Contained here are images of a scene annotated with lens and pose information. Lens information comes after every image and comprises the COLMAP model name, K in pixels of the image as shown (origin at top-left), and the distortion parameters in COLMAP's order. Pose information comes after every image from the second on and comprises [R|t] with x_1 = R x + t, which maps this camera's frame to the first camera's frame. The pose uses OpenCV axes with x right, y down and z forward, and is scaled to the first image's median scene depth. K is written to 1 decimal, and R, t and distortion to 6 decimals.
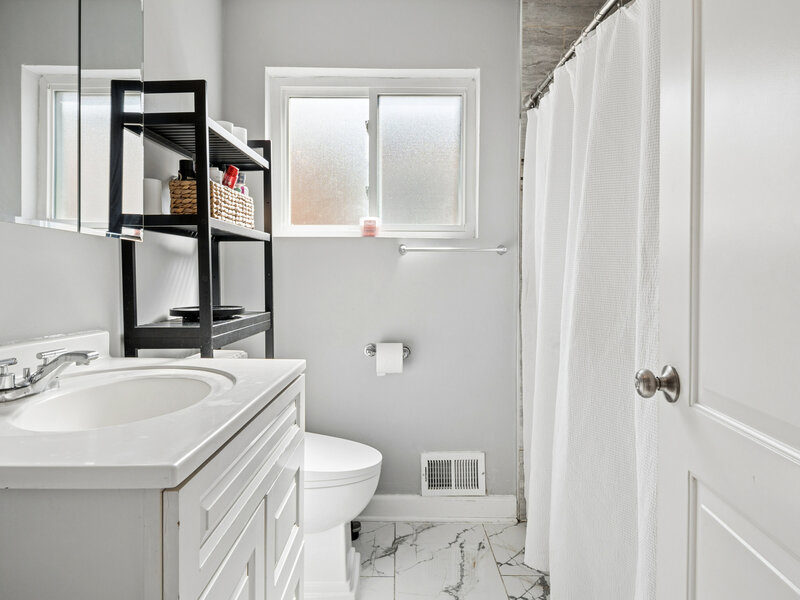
lens RADIAL K [[476.7, 0, 391.0], [0, 476.7, 282.1], [0, 0, 1]] dist [0.008405, -0.001788]
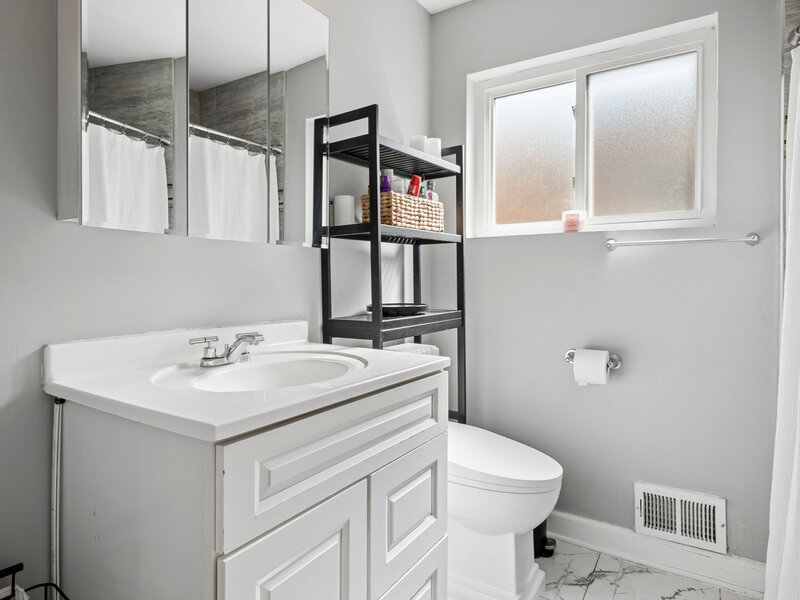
lens RADIAL K [[475.0, 0, 399.9], [0, 475.0, 278.6], [0, 0, 1]] dist [0.018298, -0.018689]
pose [[0.838916, -0.004389, -0.544243, 0.196649], [0.000909, 0.999977, -0.006662, -0.000093], [0.544260, 0.005094, 0.838901, 0.058582]]
